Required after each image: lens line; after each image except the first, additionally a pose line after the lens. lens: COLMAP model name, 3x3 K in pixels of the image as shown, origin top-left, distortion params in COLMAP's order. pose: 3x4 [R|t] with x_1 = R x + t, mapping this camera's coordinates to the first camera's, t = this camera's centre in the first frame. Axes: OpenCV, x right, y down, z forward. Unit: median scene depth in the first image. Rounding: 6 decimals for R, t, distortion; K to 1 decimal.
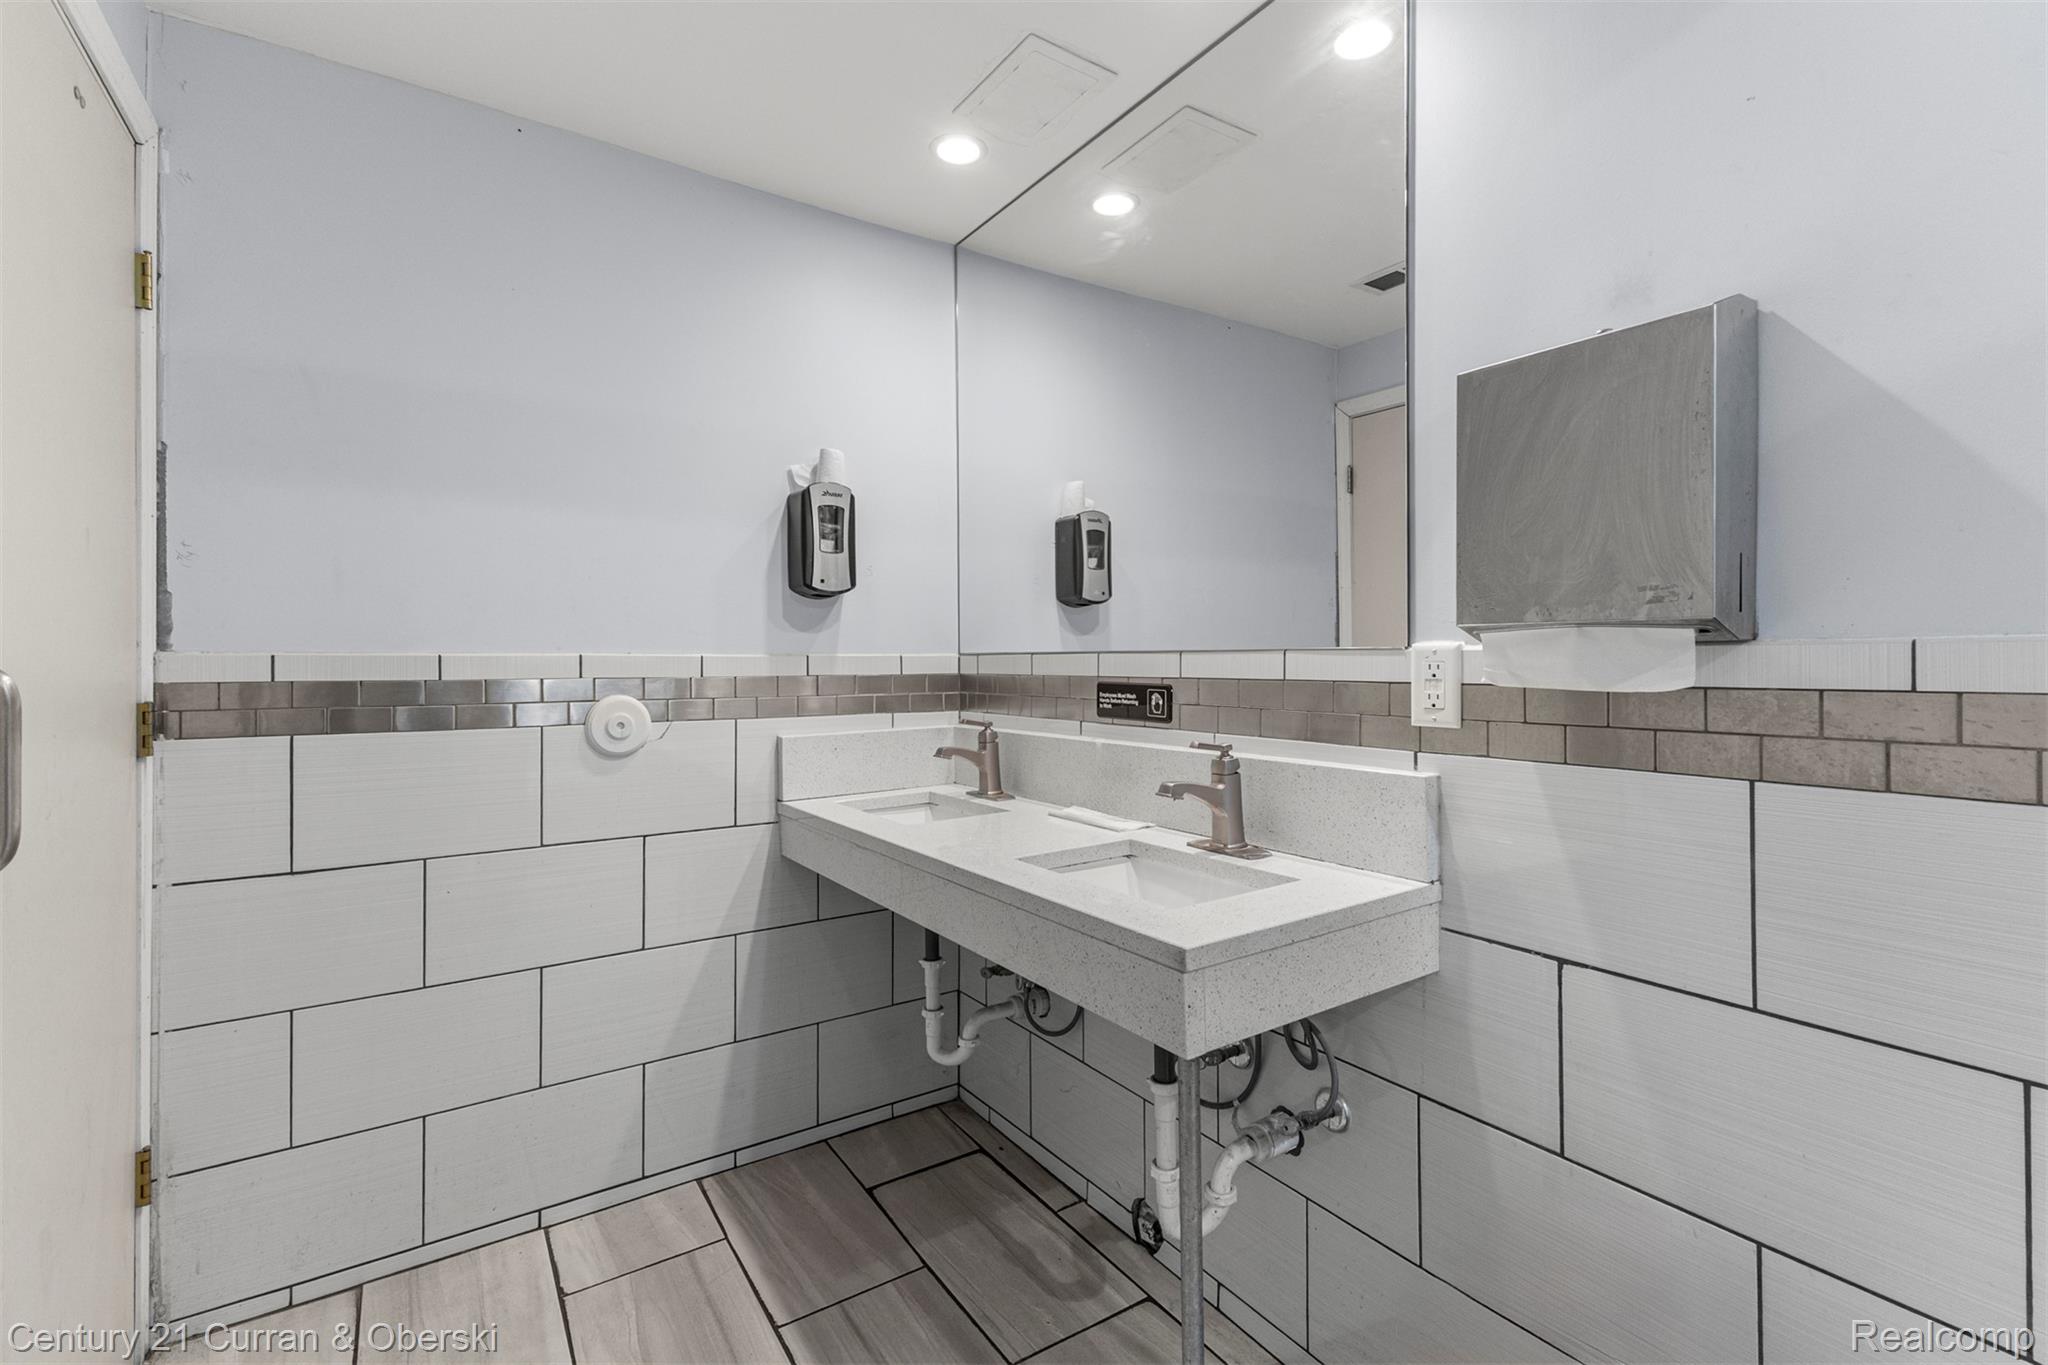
lens RADIAL K [[892.3, 0, 1024.0], [0, 892.3, 674.0], [0, 0, 1]] dist [0.001346, 0.000080]
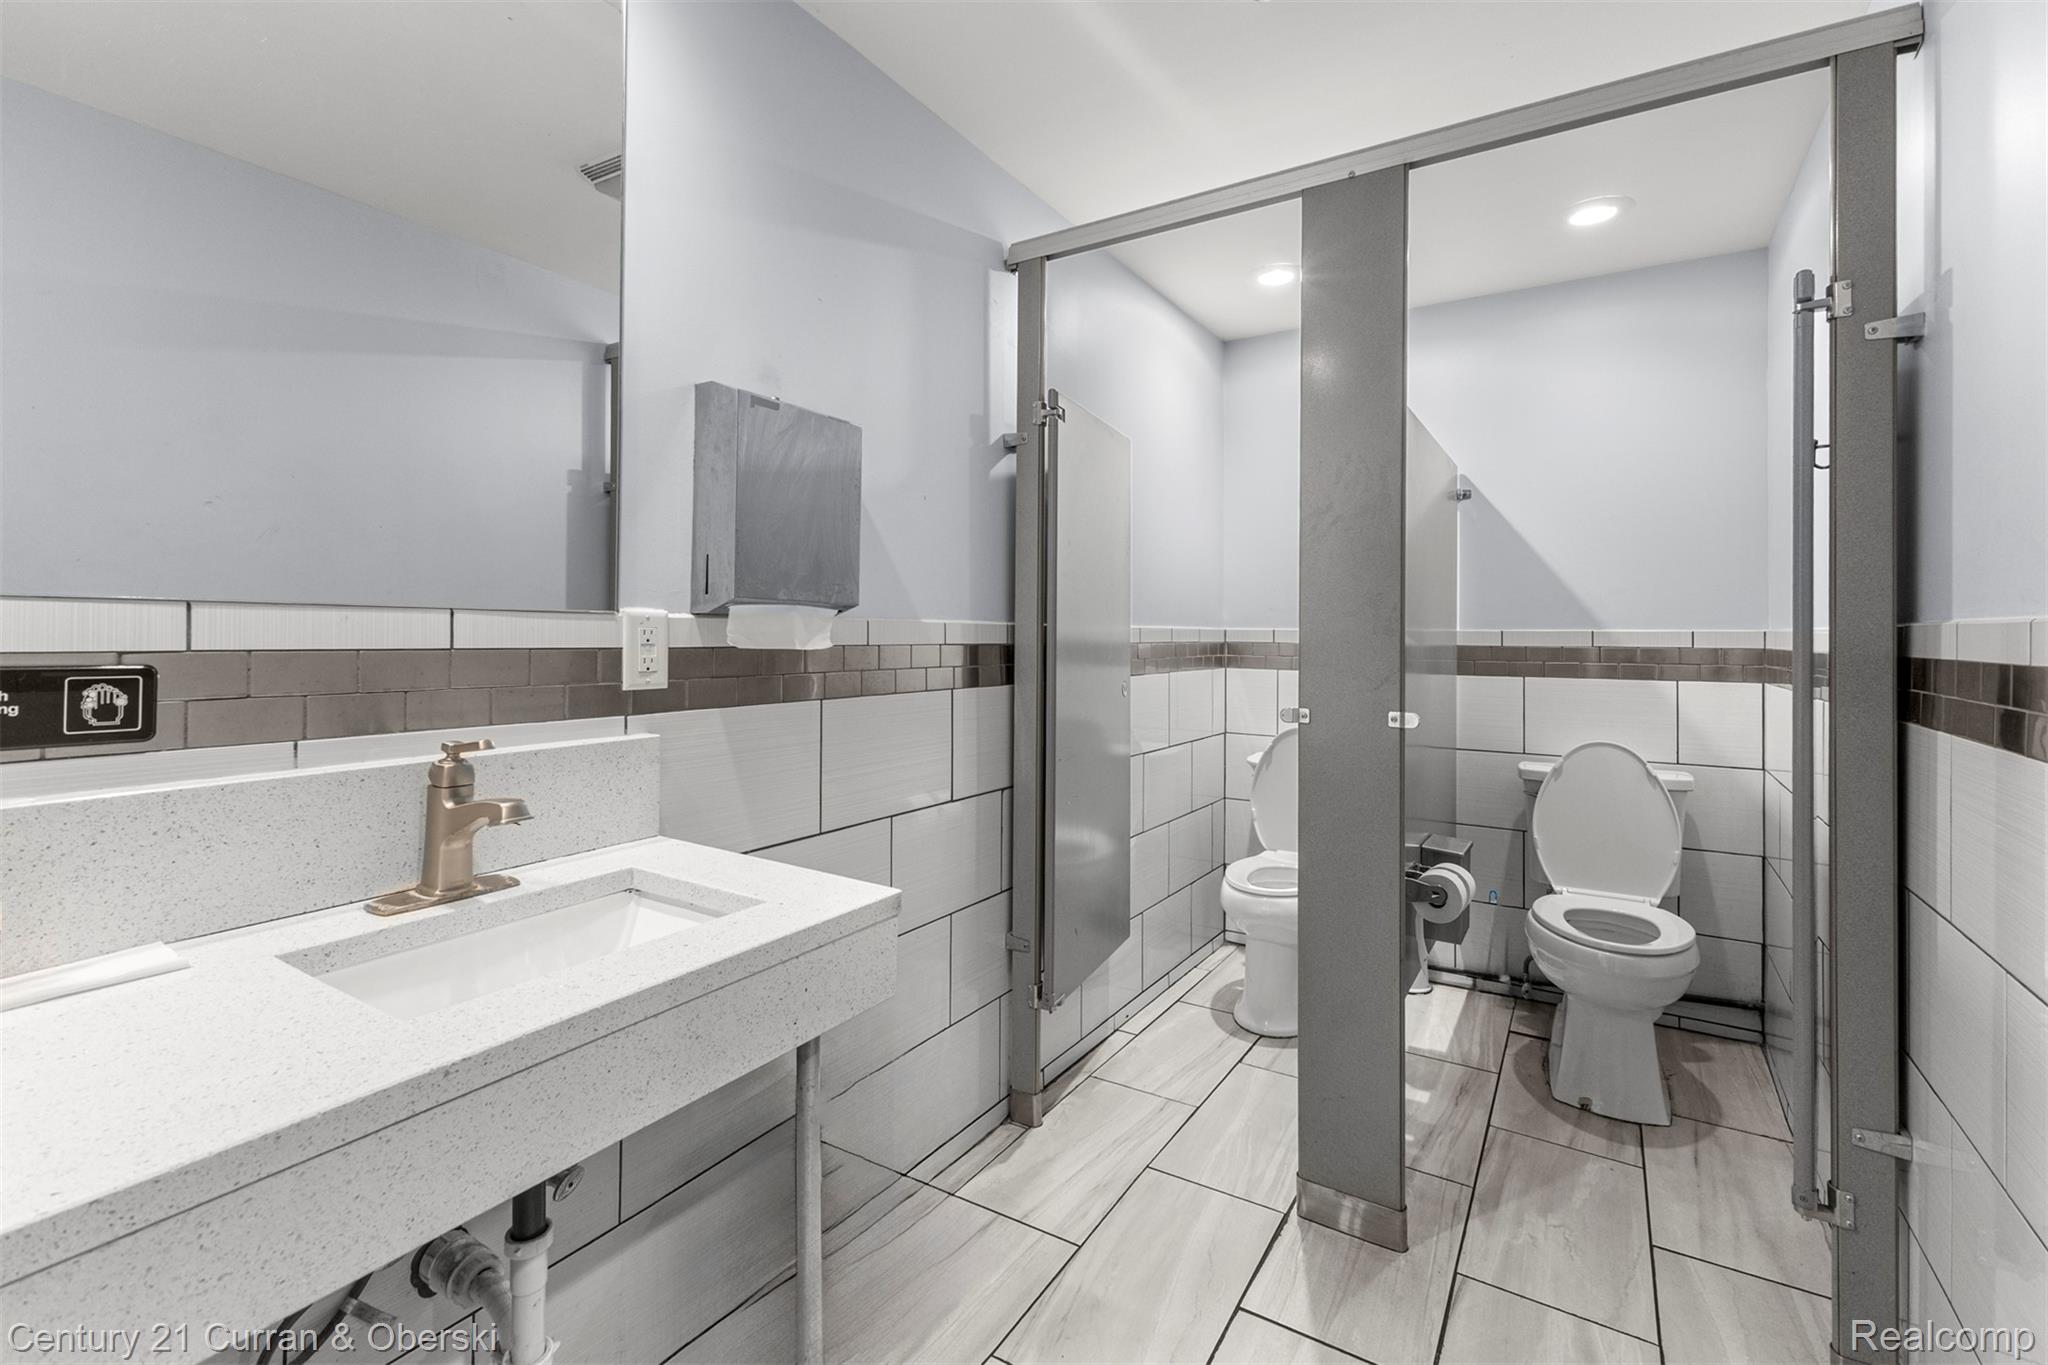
lens RADIAL K [[892.3, 0, 1039.1], [0, 892.3, 623.4], [0, 0, 1]] dist [0.001346, 0.000080]
pose [[-0.416583, 0.006451, 0.909075, -0.676698], [0.000677, 0.999977, -0.006785, -0.010951], [-0.909097, -0.002211, -0.416578, 0.986973]]
